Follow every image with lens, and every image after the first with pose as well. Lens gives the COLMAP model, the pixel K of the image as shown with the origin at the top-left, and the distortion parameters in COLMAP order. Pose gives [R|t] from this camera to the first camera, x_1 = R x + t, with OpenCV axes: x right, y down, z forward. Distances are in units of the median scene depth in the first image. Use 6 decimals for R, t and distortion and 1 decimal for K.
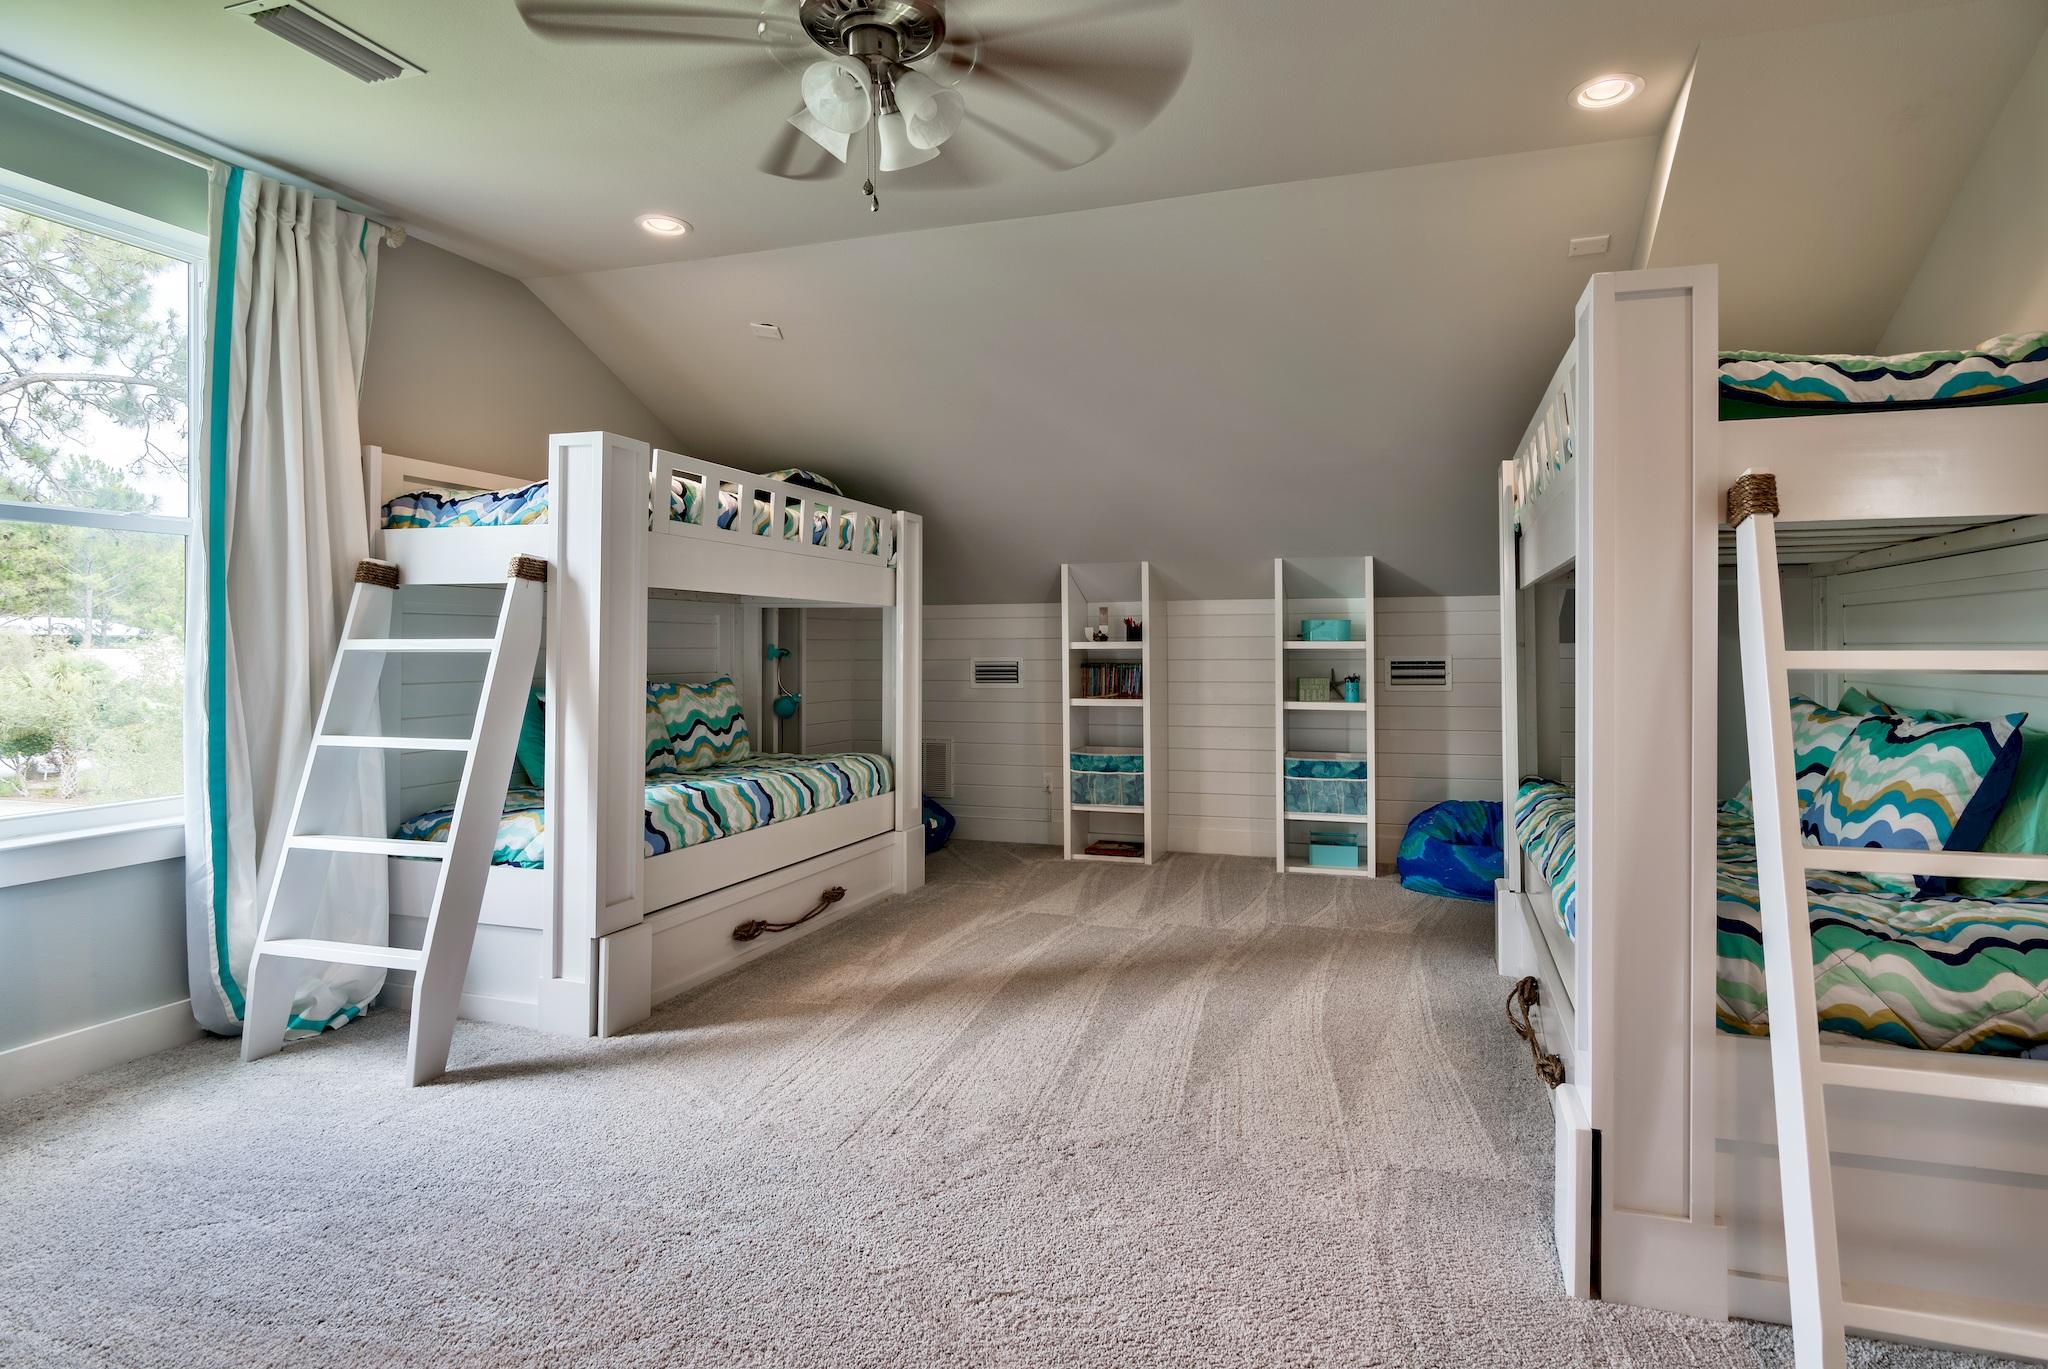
lens RADIAL K [[991.9, 0, 1016.8], [0, 991.9, 654.5], [0, 0, 1]] dist [0.000793, -0.001073]
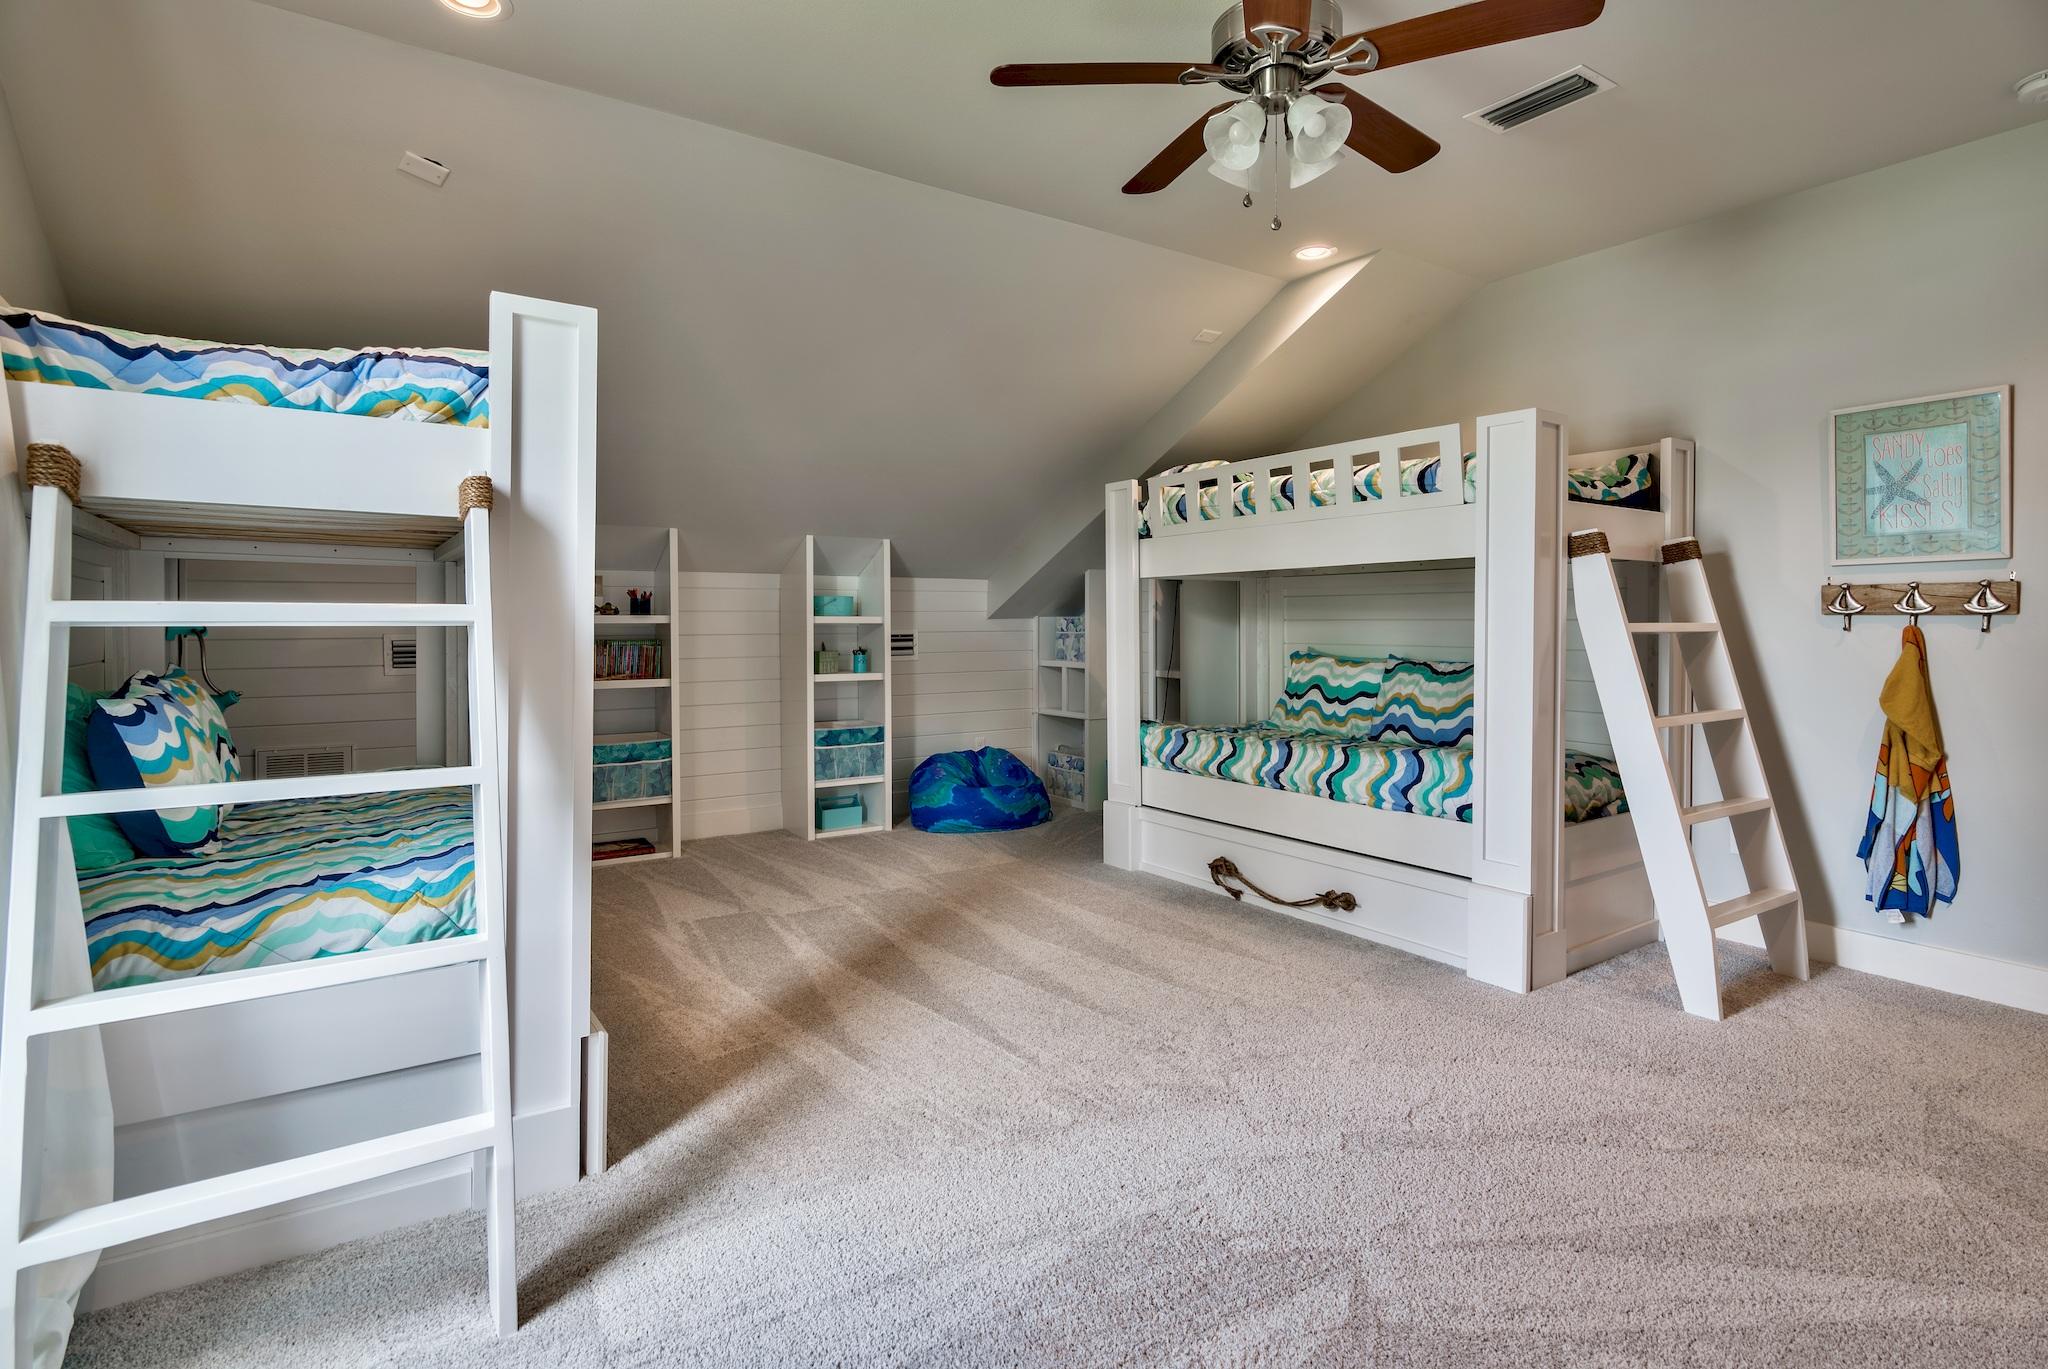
lens RADIAL K [[1016.4, 0, 1024.7], [0, 1016.4, 653.8], [0, 0, 1]] dist [0.017756, 0.000006]
pose [[0.633182, -0.020573, 0.773729, -0.543431], [0.001325, 0.999674, 0.025496, -0.001206], [-0.774001, -0.015118, 0.633003, 0.214432]]
